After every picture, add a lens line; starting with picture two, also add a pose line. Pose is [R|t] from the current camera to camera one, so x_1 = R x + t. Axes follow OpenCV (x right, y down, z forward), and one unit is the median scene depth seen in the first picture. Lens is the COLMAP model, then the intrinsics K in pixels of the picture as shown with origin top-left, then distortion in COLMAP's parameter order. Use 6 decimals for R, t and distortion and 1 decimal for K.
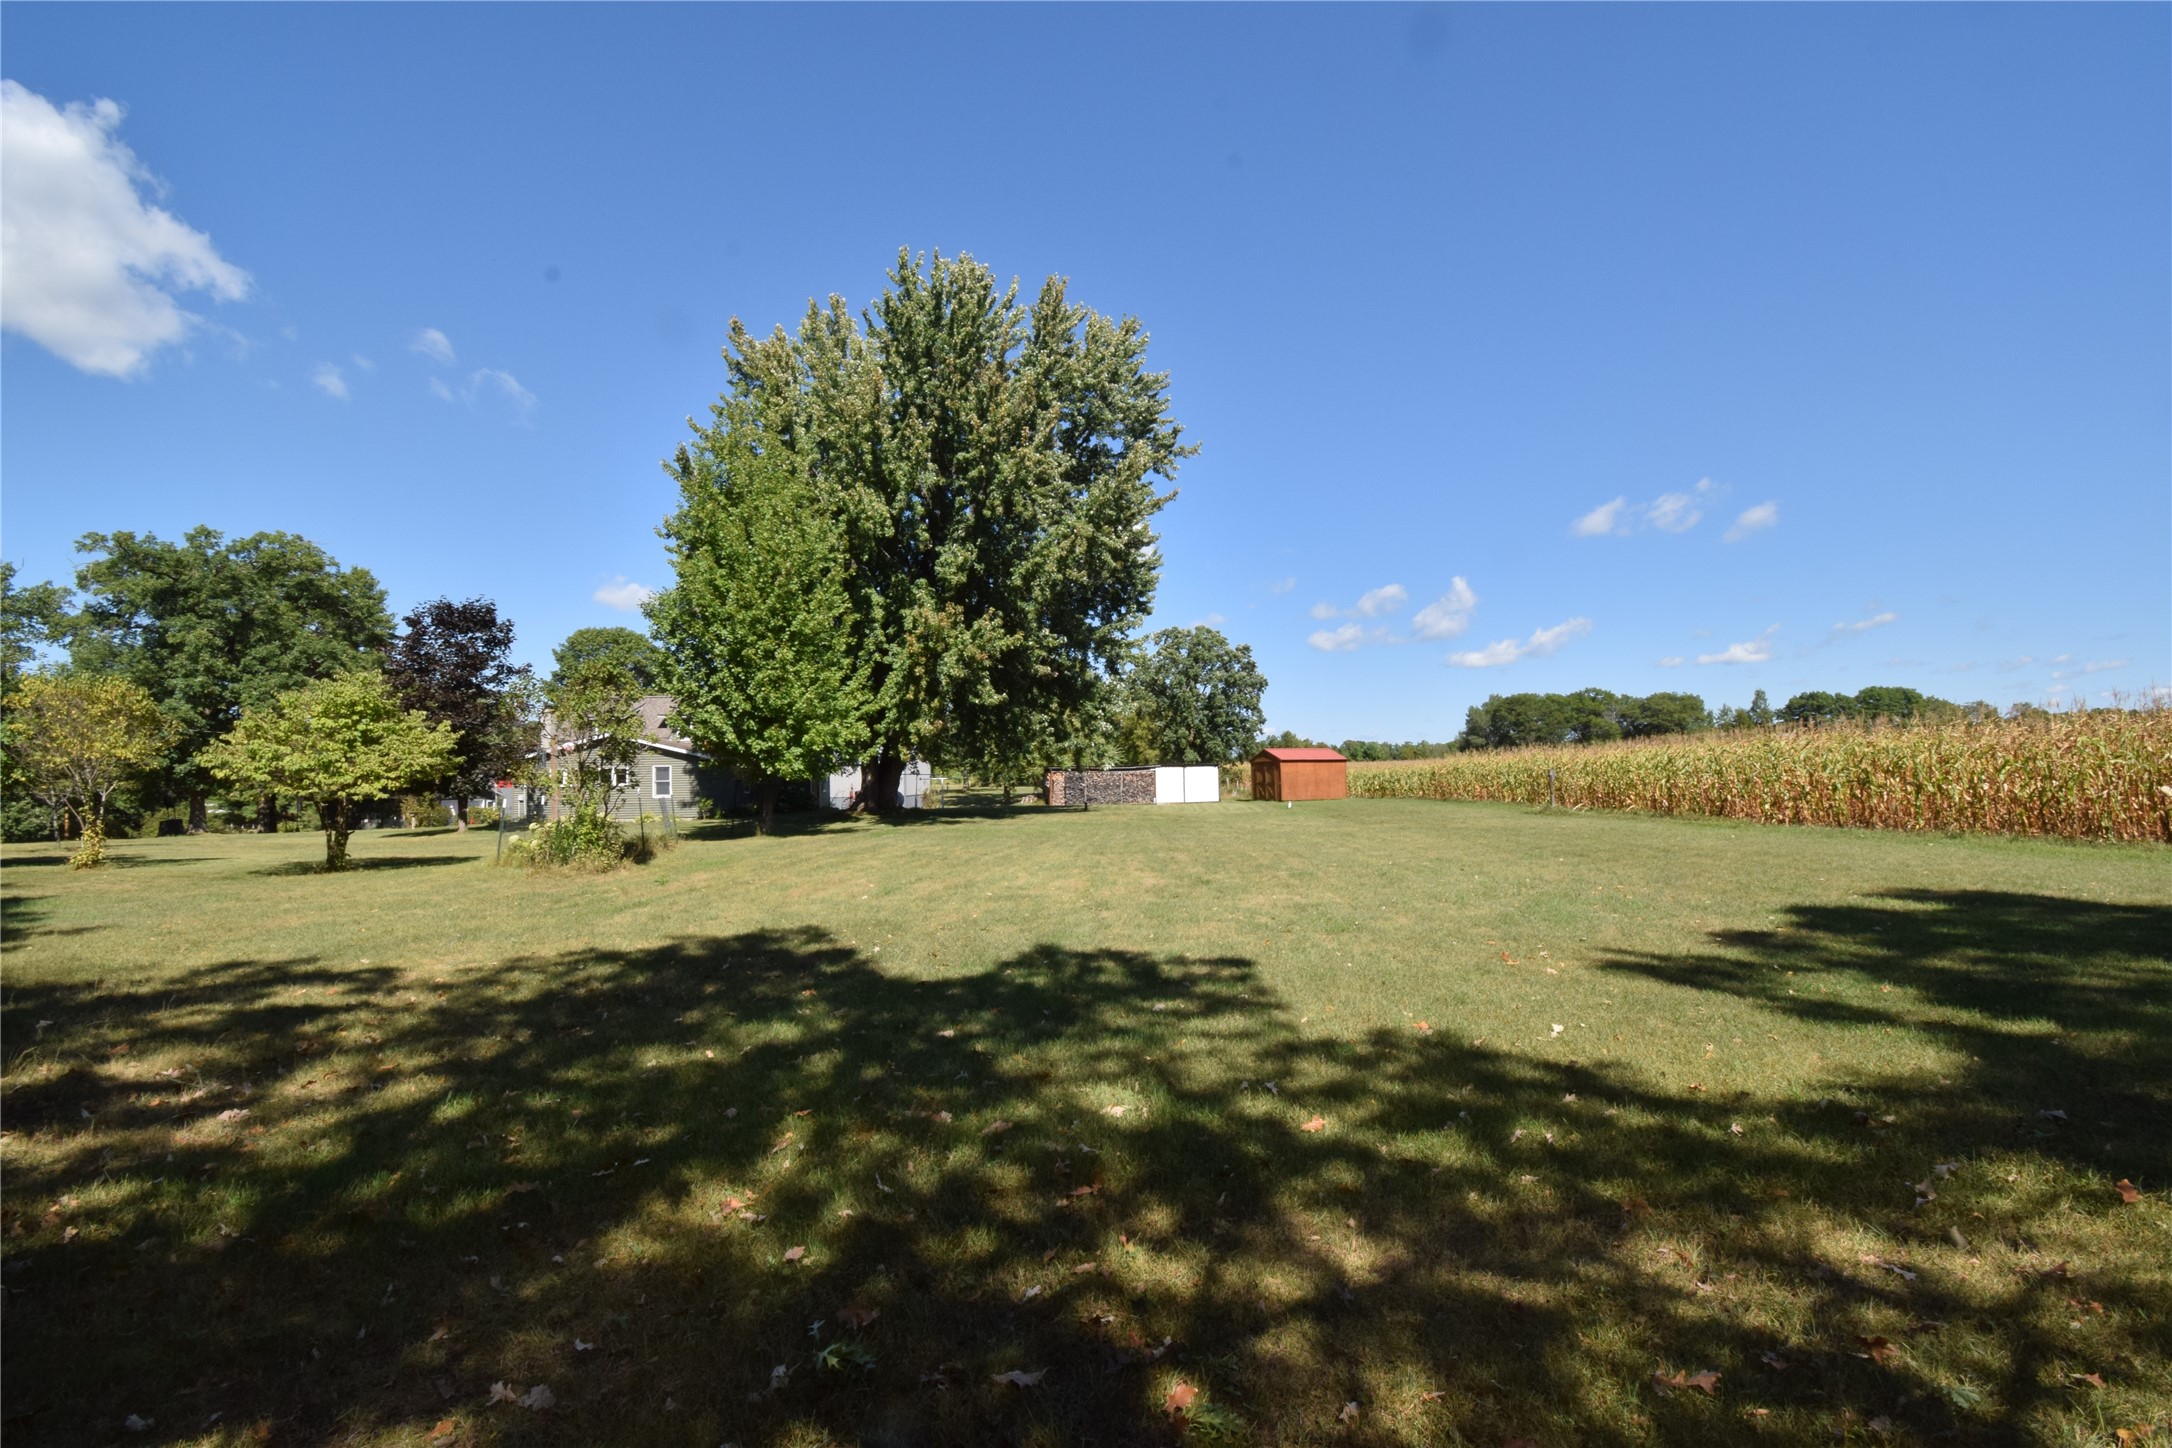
lens RADIAL K [[977.2, 0, 1086.0], [0, 977.2, 724.0], [0, 0, 1]] dist [0.015751, -0.021848]
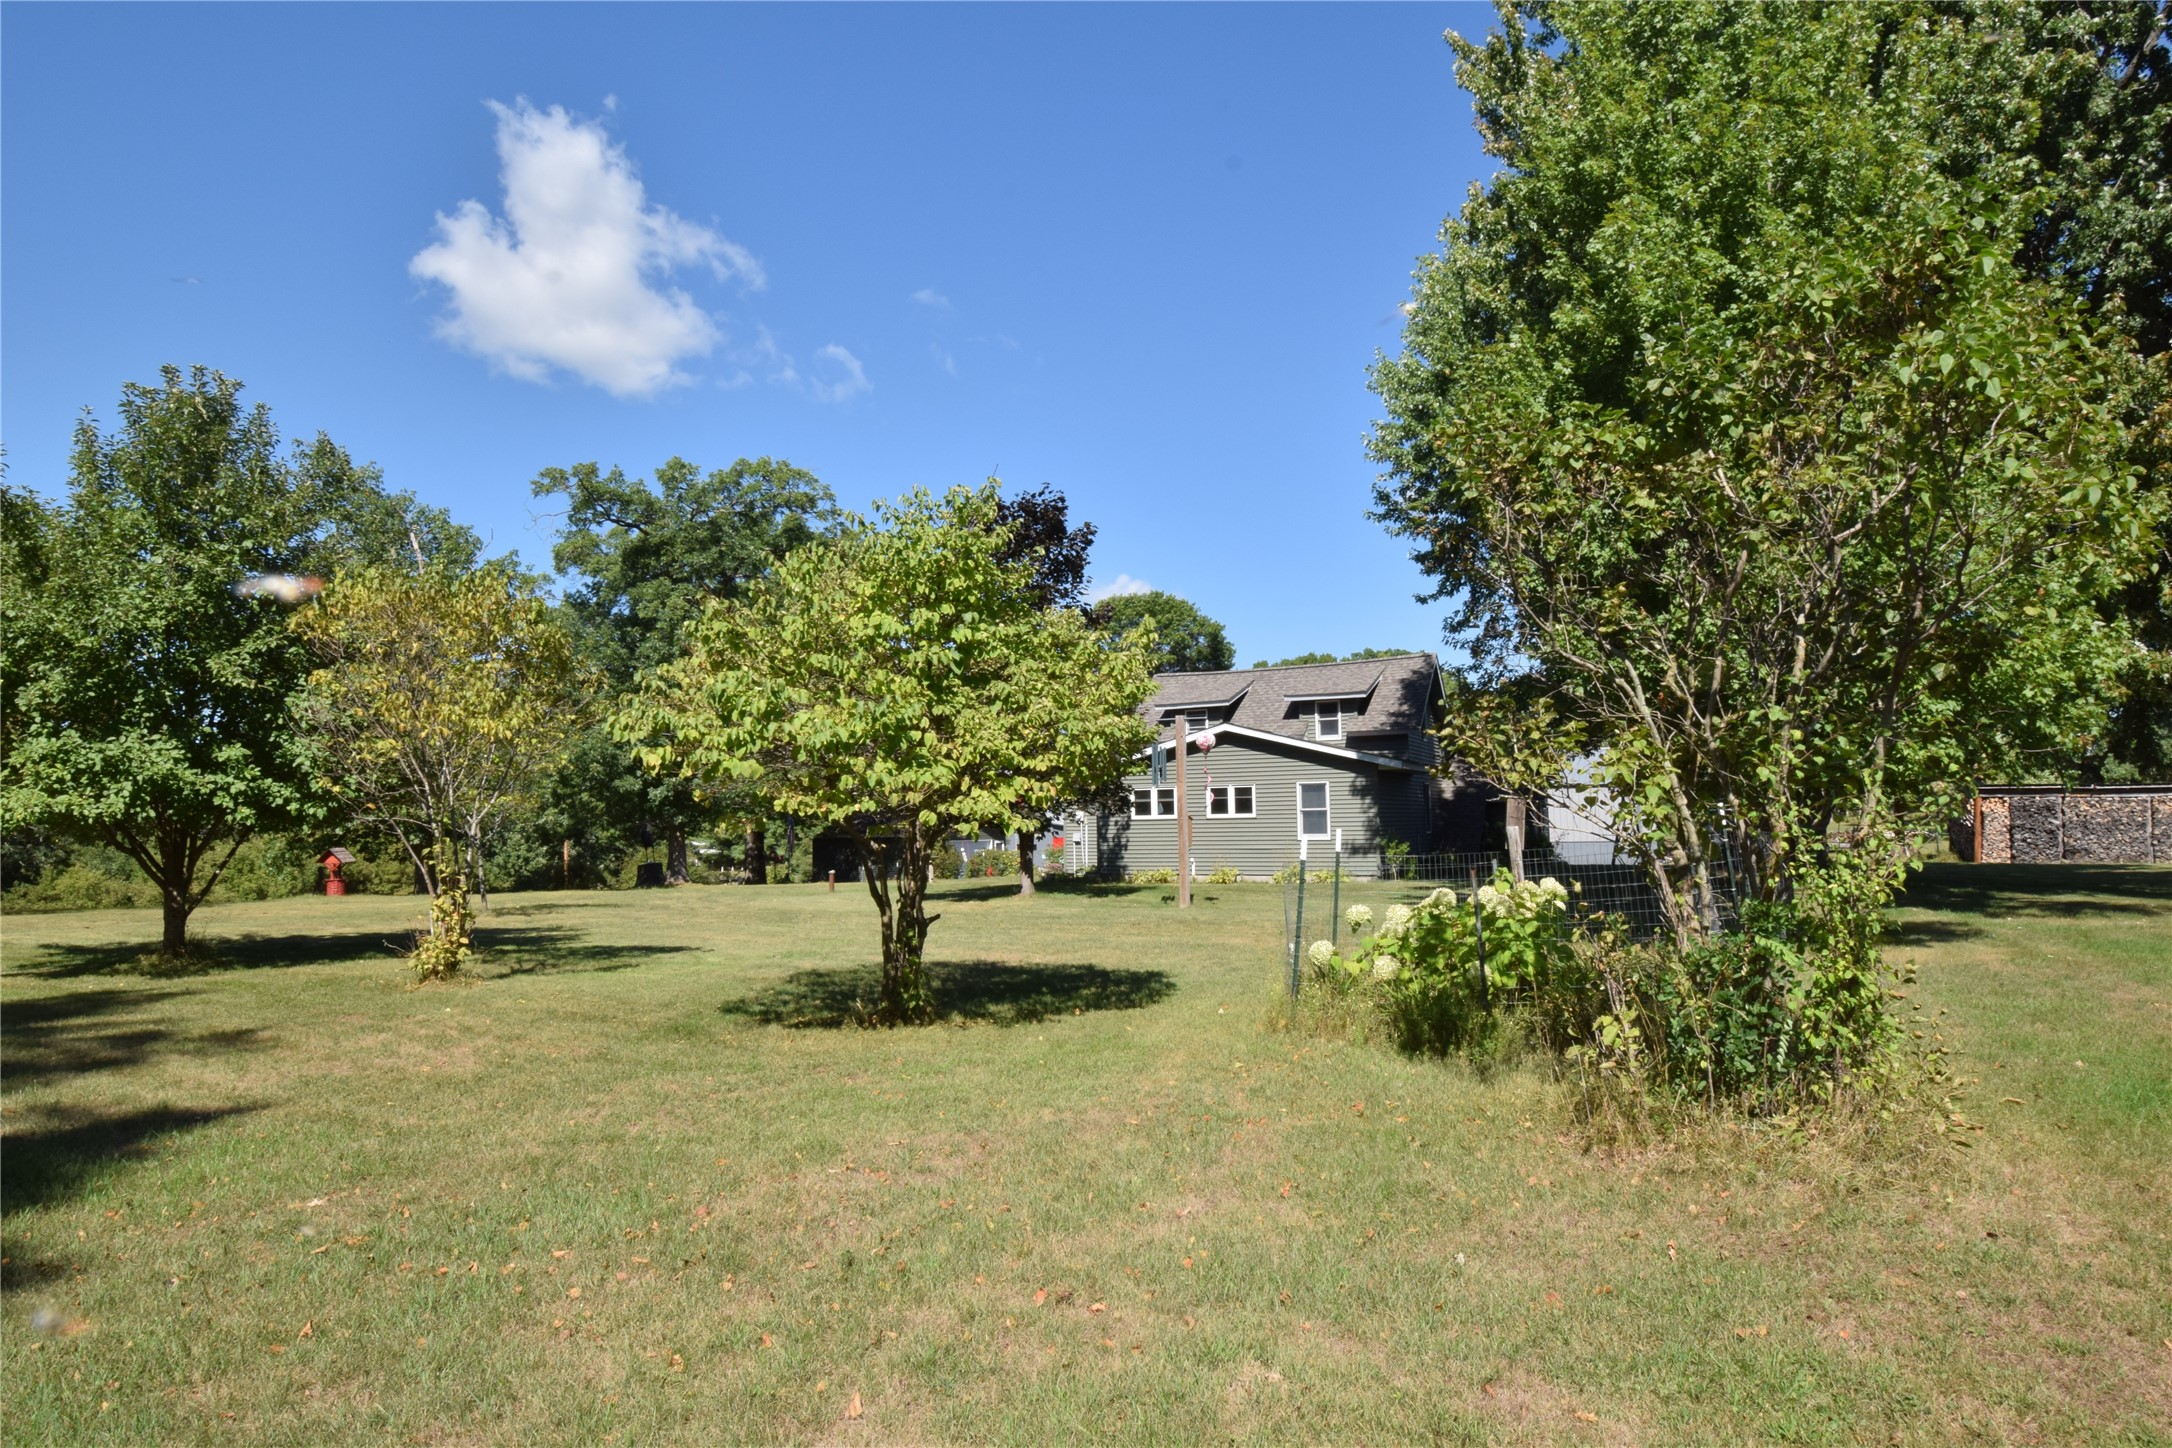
lens RADIAL K [[1330.1, 0, 1086.0], [0, 1330.1, 724.0], [0, 0, 1]] dist [0.000786, 0.000610]
pose [[0.899366, -0.029098, -0.436227, -0.233949], [0.023286, 0.999555, -0.018664, 0.022611], [0.436575, 0.006628, 0.899643, 0.278252]]
